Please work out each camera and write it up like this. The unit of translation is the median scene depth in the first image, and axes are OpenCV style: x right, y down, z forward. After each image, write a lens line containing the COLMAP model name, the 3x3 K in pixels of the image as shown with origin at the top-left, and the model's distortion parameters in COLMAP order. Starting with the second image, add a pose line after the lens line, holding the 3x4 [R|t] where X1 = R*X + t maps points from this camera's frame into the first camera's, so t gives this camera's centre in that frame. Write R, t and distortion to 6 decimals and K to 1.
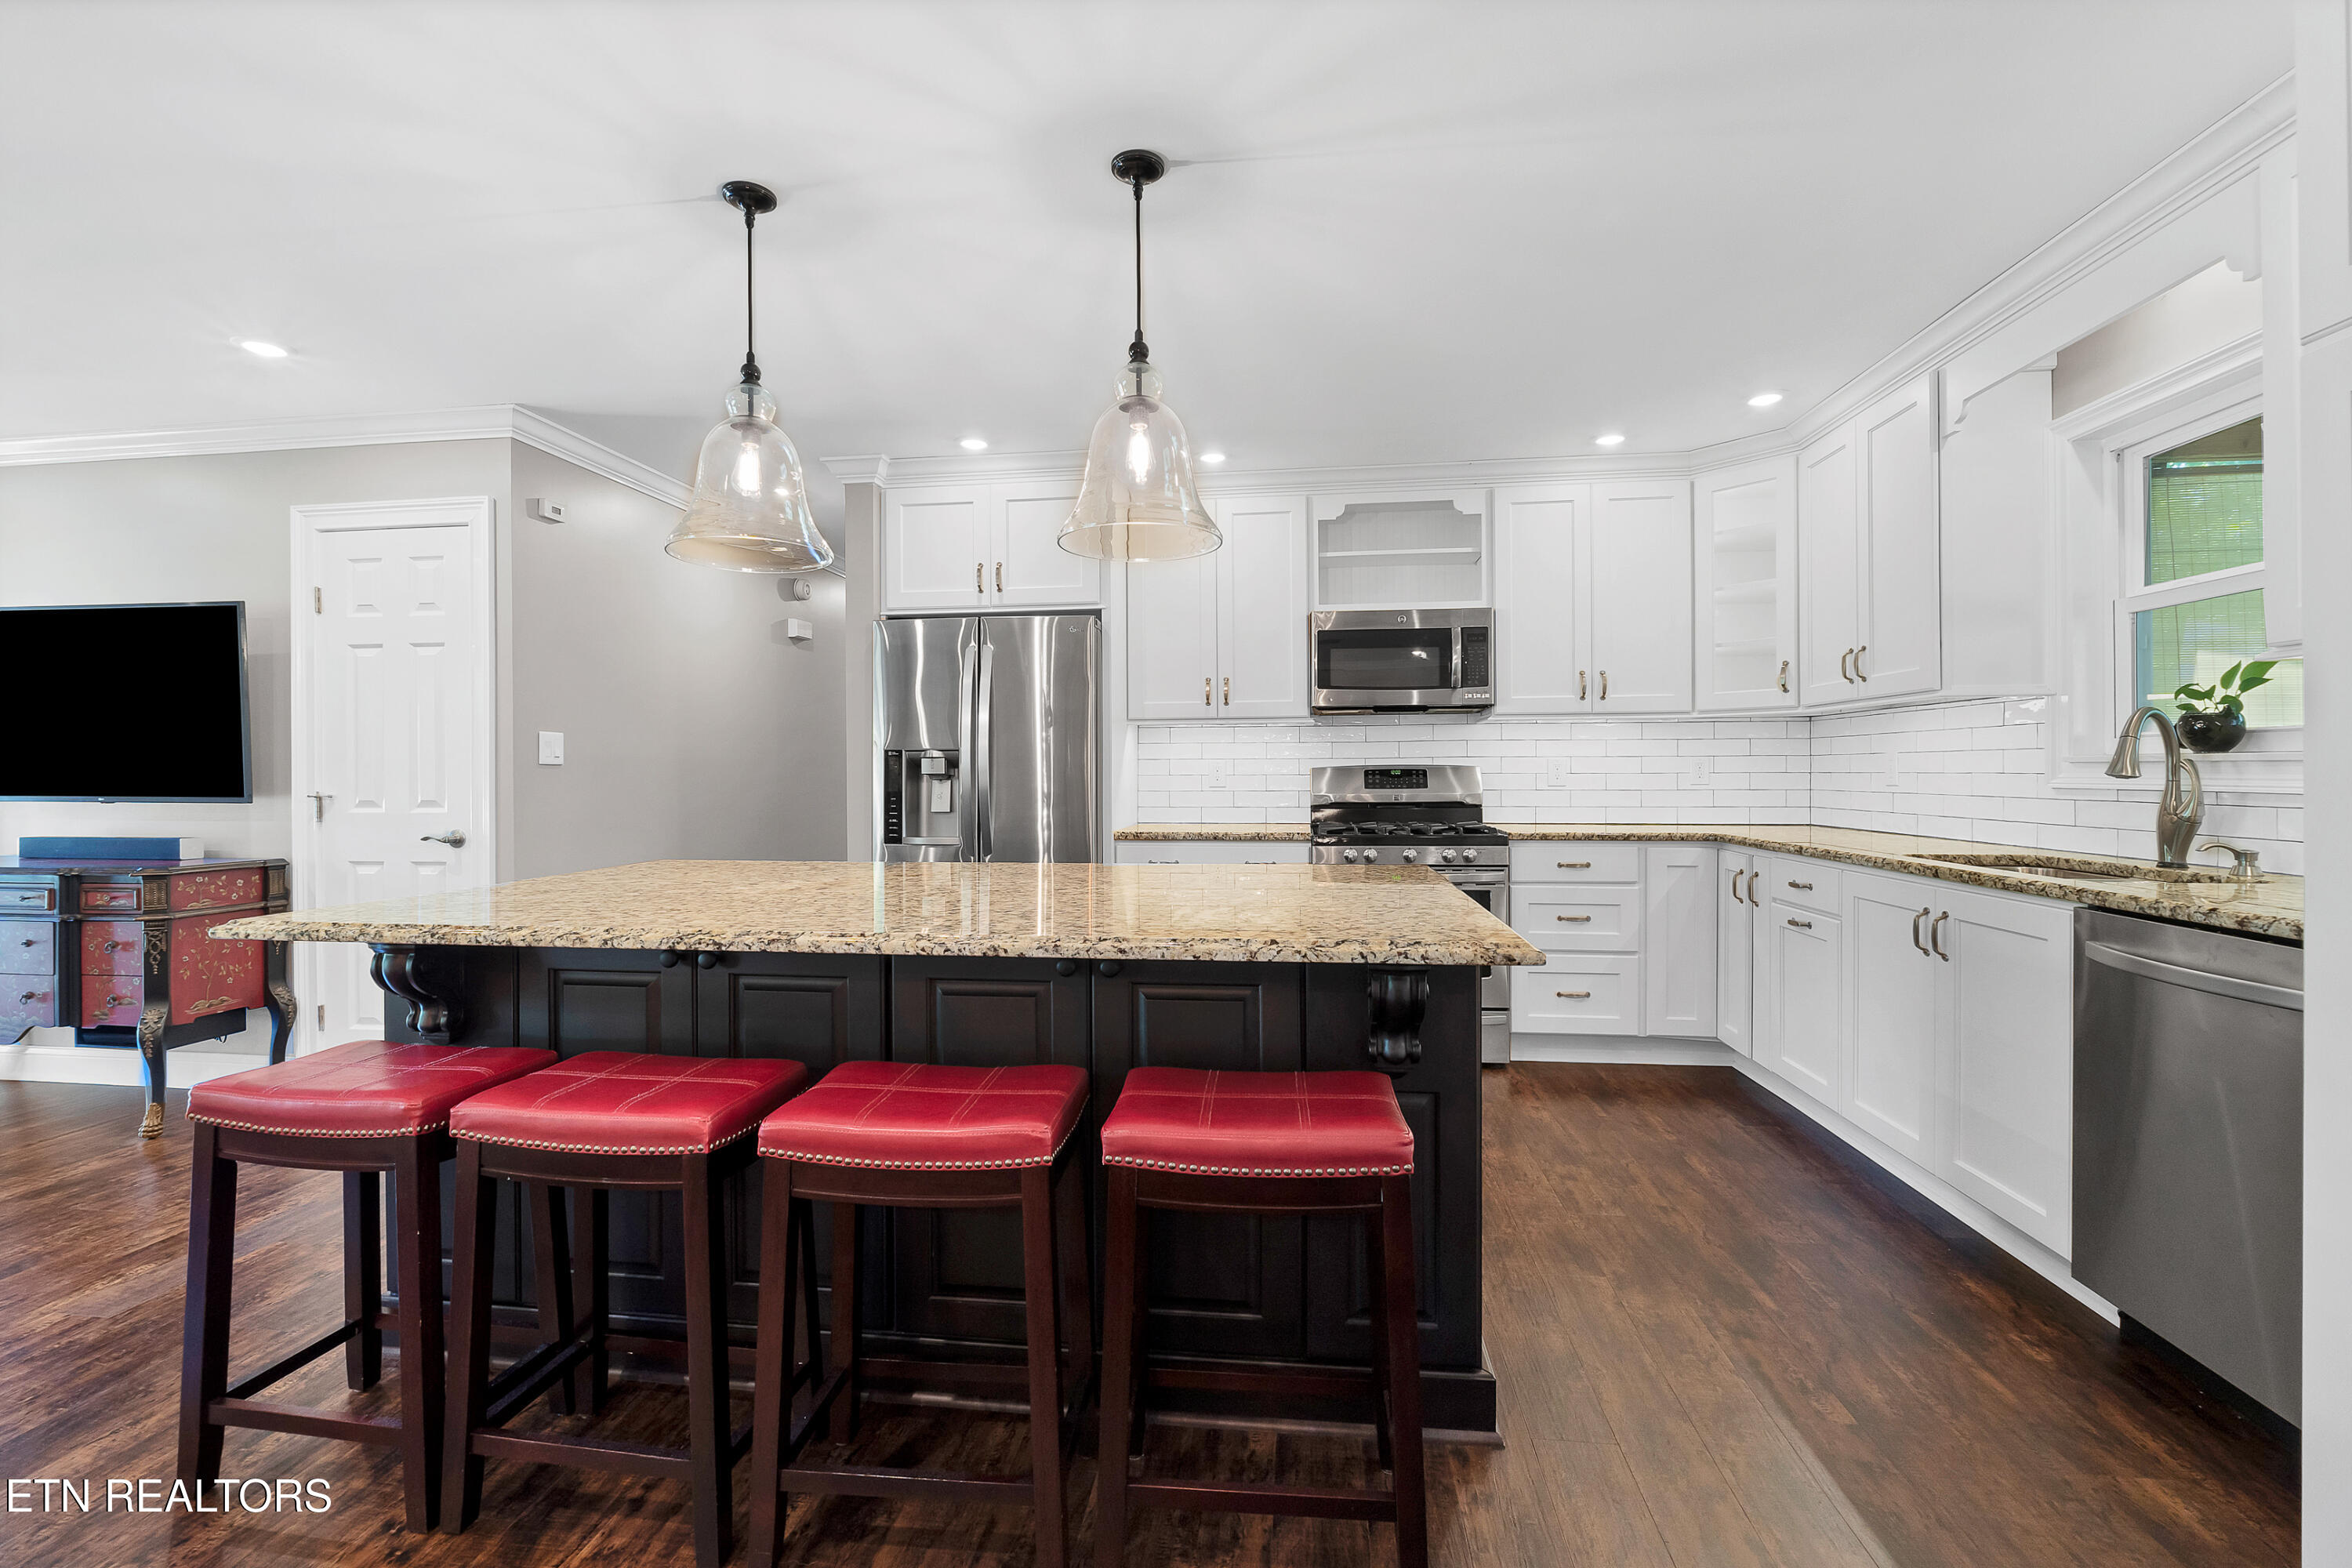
lens RADIAL K [[984.7, 0, 1175.3], [0, 984.7, 775.9], [0, 0, 1]] dist [-0.006801, 0.000245]
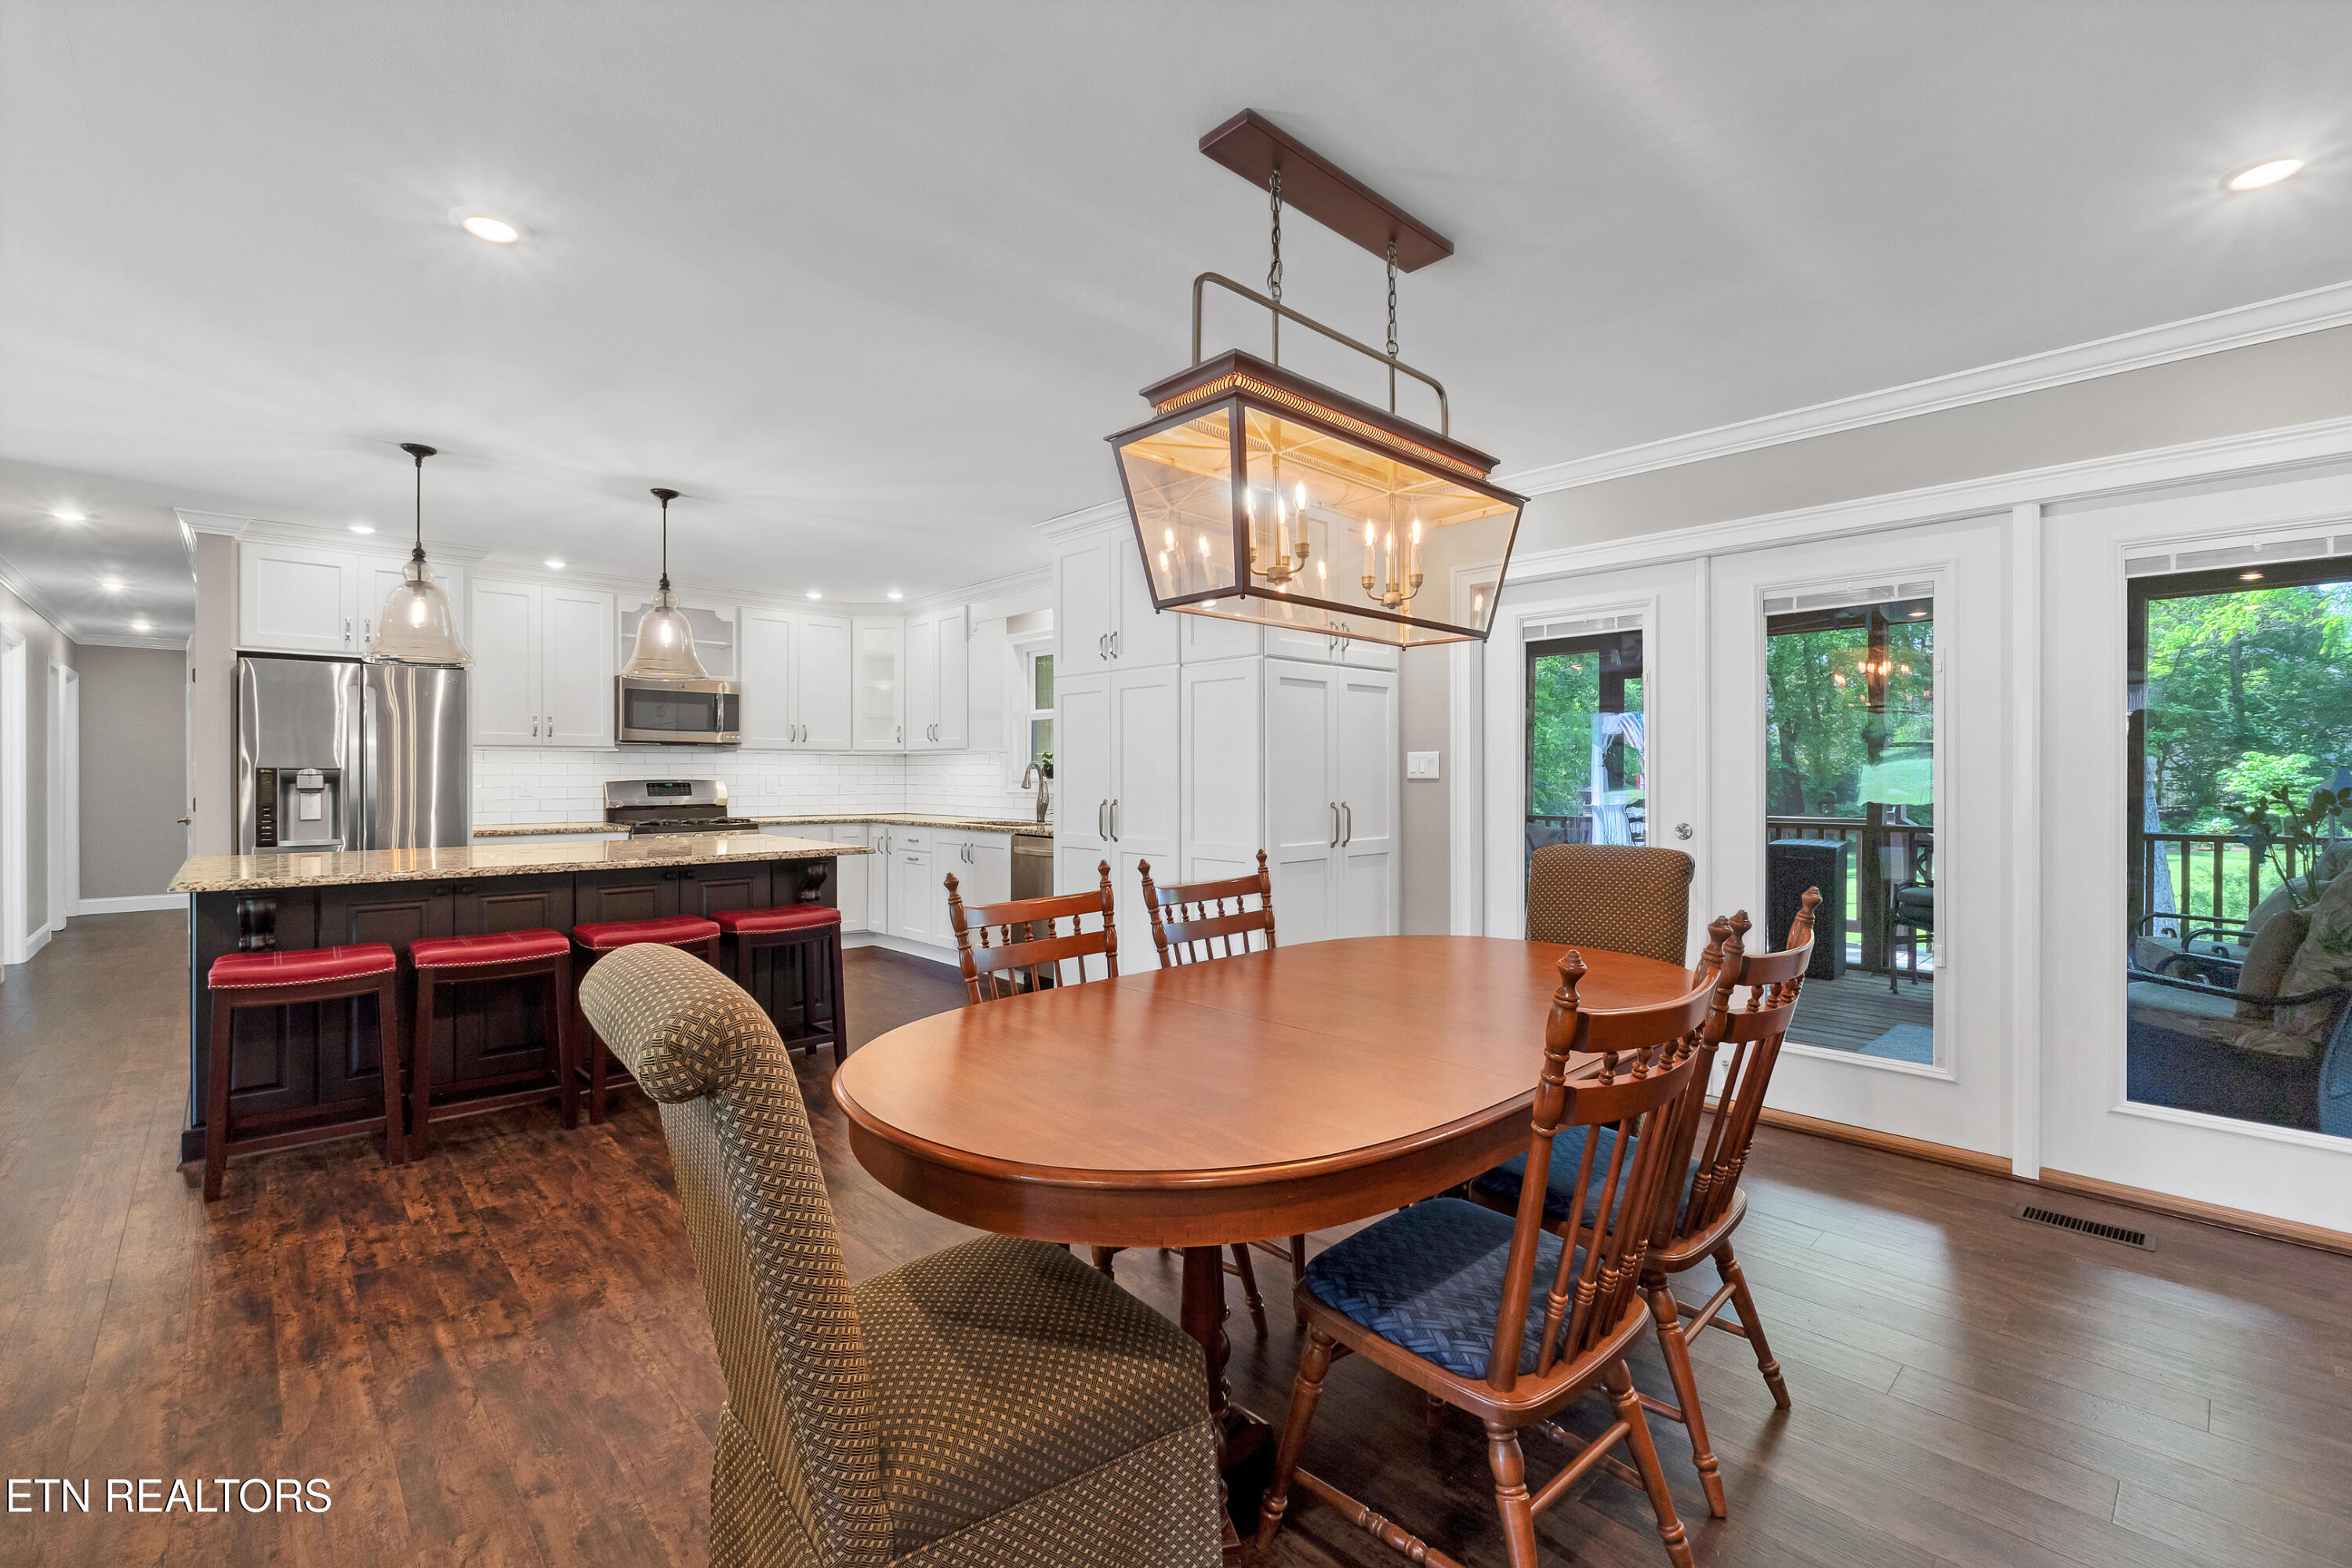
lens RADIAL K [[992.8, 0, 1173.3], [0, 992.8, 780.7], [0, 0, 1]] dist [-0.001923, -0.000052]
pose [[0.628768, 0.000288, 0.777593, -0.585494], [0.000748, 0.999999, -0.000976, -0.010434], [-0.777593, 0.001196, 0.628767, -0.671497]]
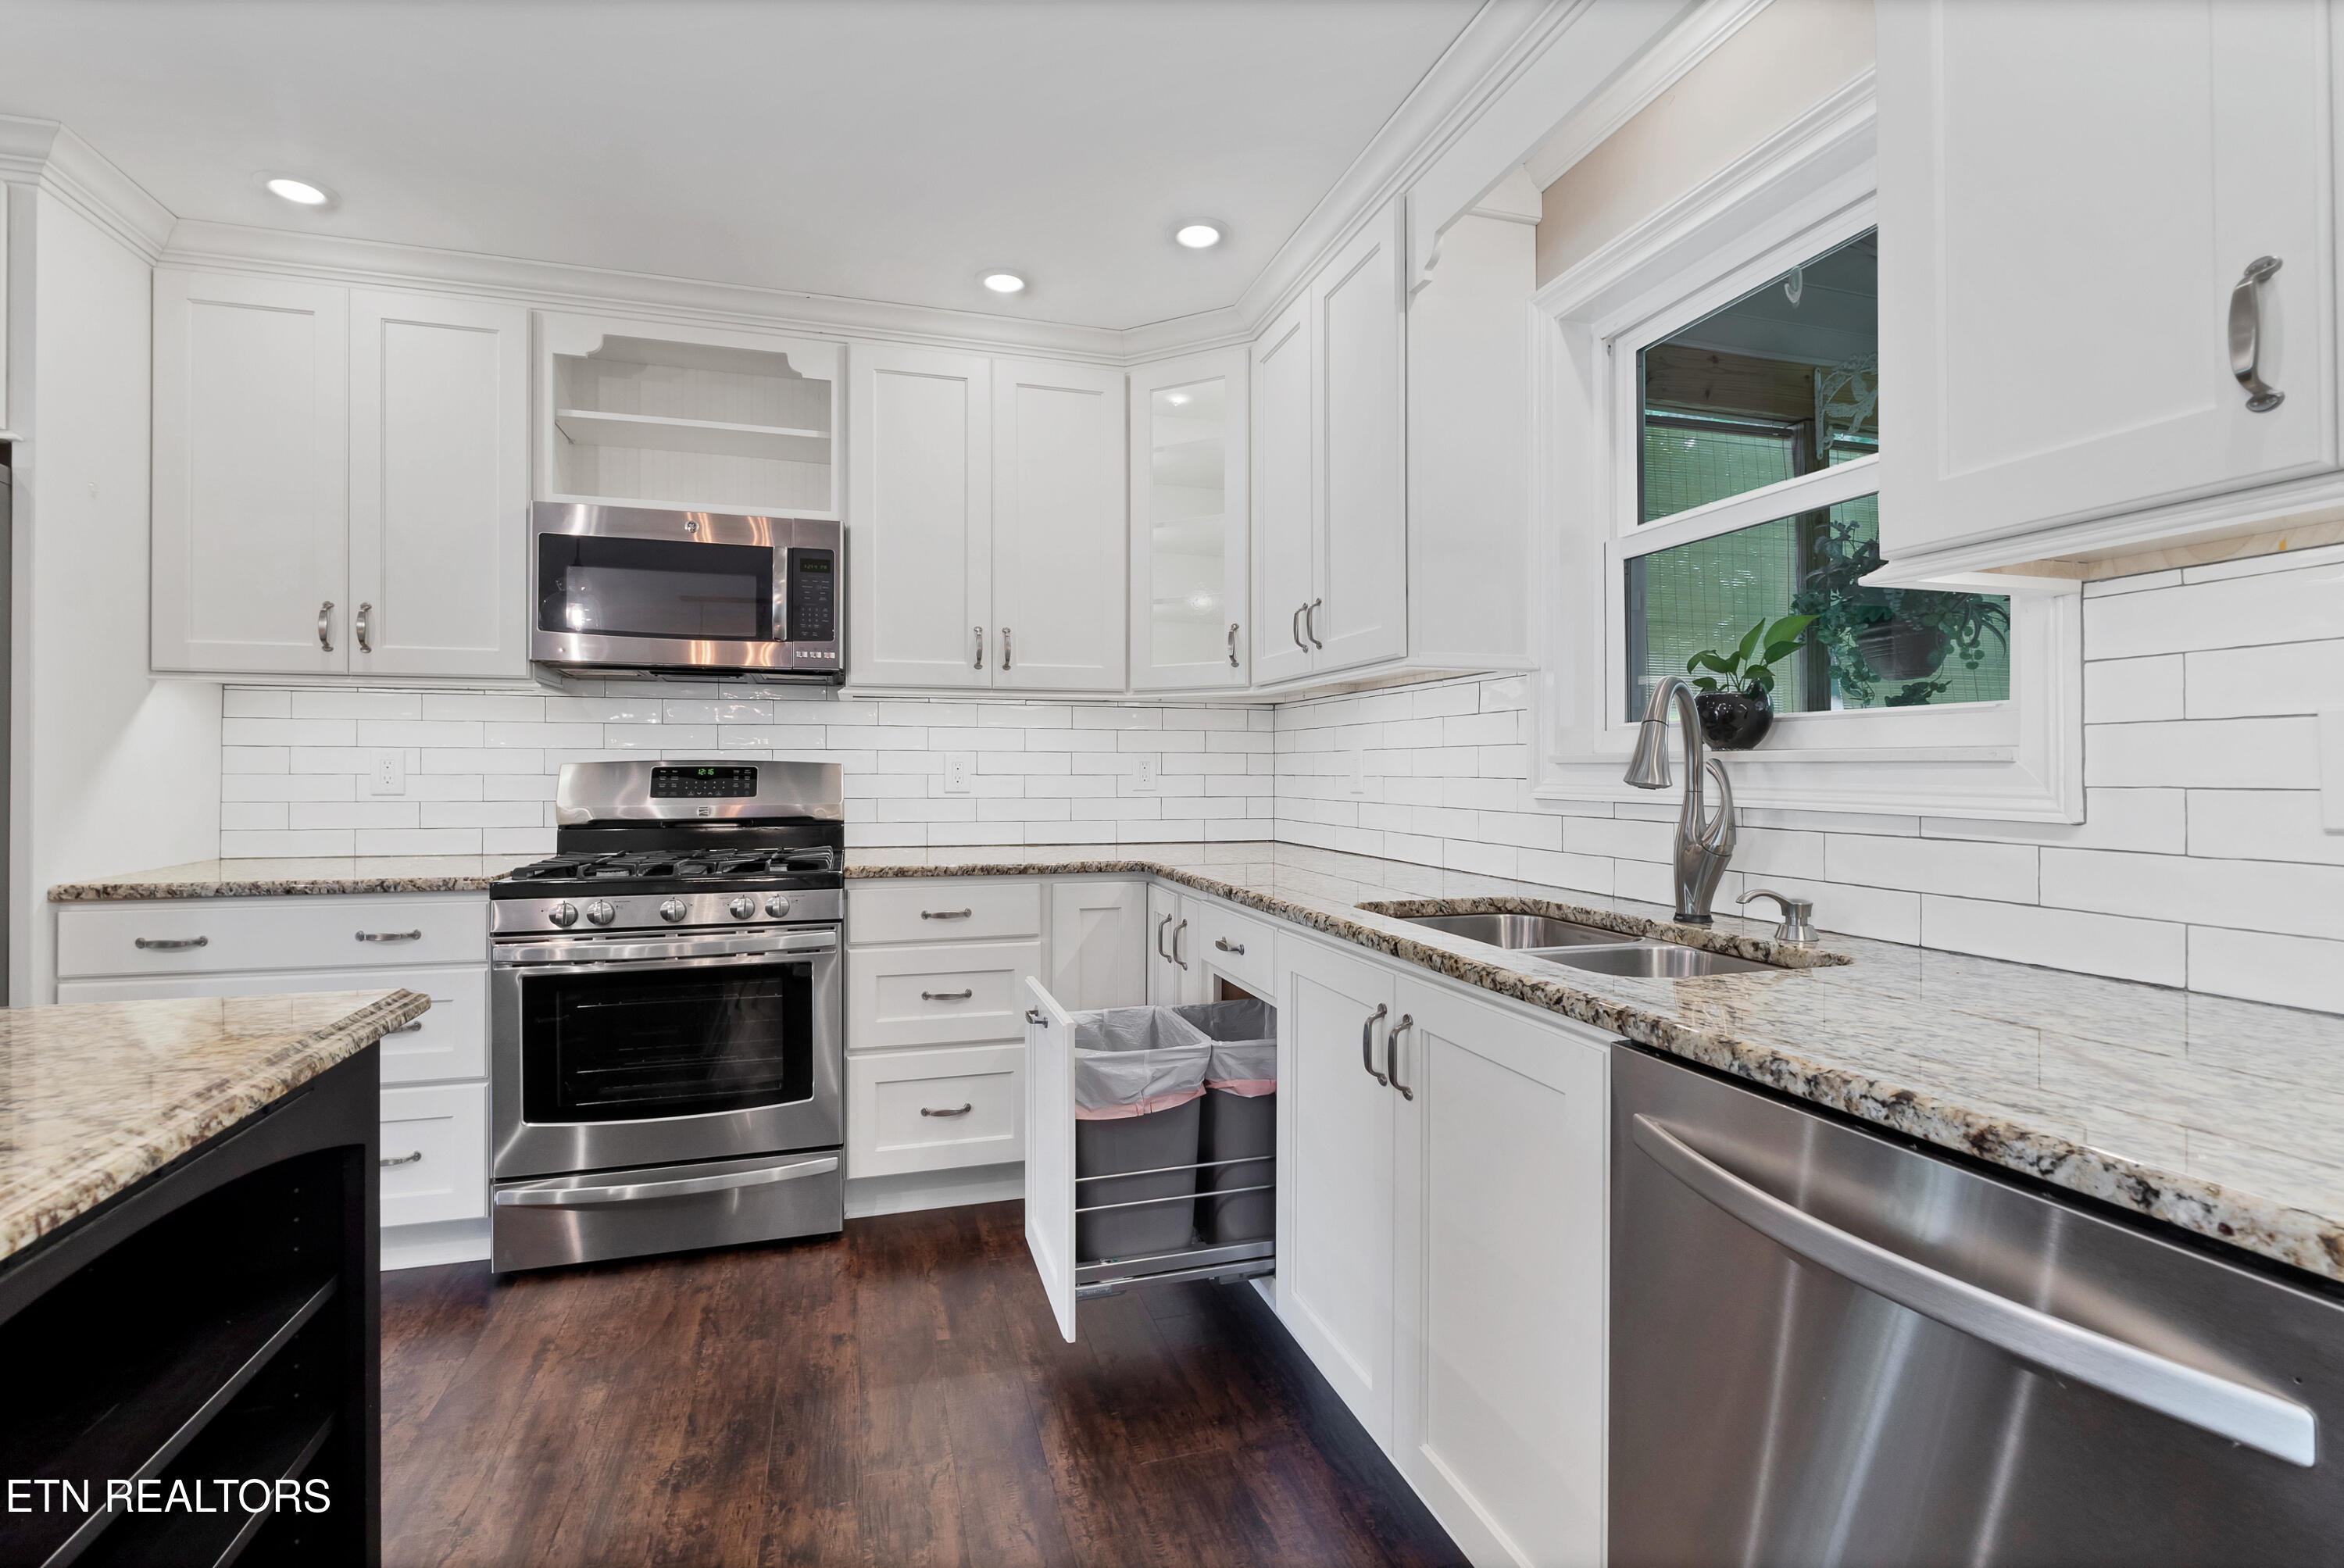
lens RADIAL K [[1080.6, 0, 1073.3], [0, 1080.6, 765.3], [0, 0, 1]] dist [-0.004560, -0.000543]
pose [[0.937782, 0.008069, 0.347132, 0.256014], [-0.004809, 0.999936, -0.010252, -0.002222], [-0.347192, 0.007945, 0.937760, 0.318363]]
